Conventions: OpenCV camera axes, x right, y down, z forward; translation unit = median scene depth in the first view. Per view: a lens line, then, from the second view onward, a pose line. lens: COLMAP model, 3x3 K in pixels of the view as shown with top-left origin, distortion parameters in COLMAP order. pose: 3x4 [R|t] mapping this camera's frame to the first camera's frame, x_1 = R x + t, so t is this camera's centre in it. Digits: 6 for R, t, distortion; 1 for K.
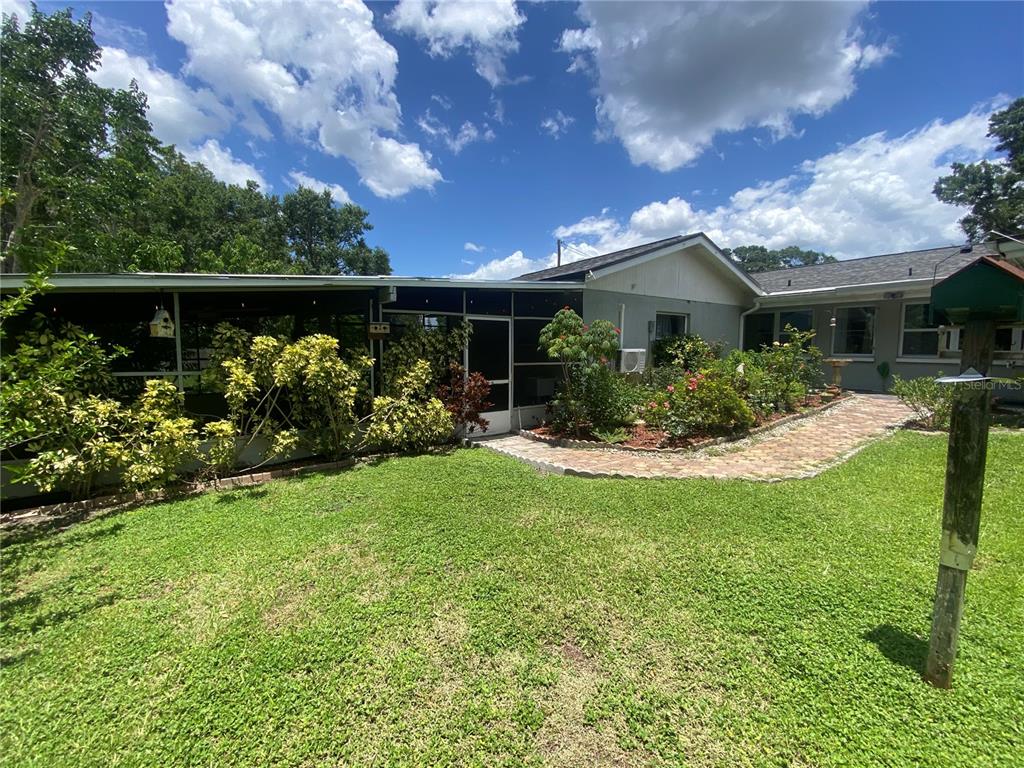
lens RADIAL K [[414.3, 0, 513.2], [0, 414.3, 381.4], [0, 0, 1]] dist [0.025537, -0.025296]
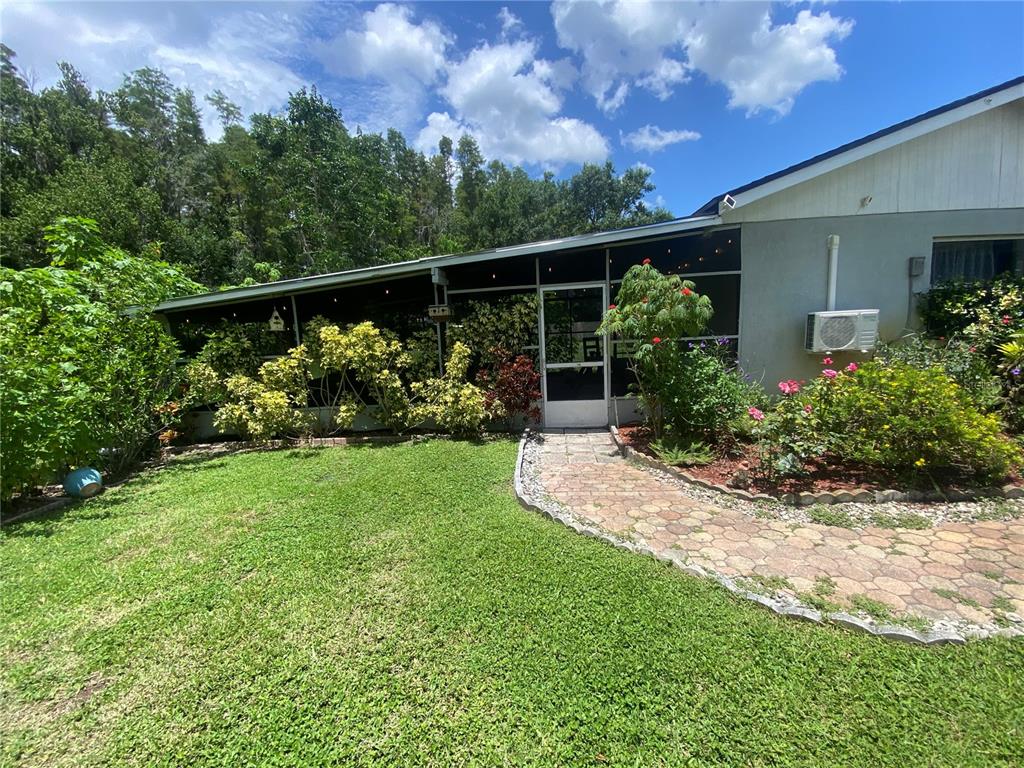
lens RADIAL K [[420.7, 0, 512.0], [0, 420.7, 384.0], [0, 0, 1]] dist [-0.001948, -0.000281]
pose [[0.752748, 0.054025, -0.656088, 0.422350], [-0.000360, 0.996660, 0.081656, -0.029601], [0.658308, -0.061231, 0.750254, 0.292847]]
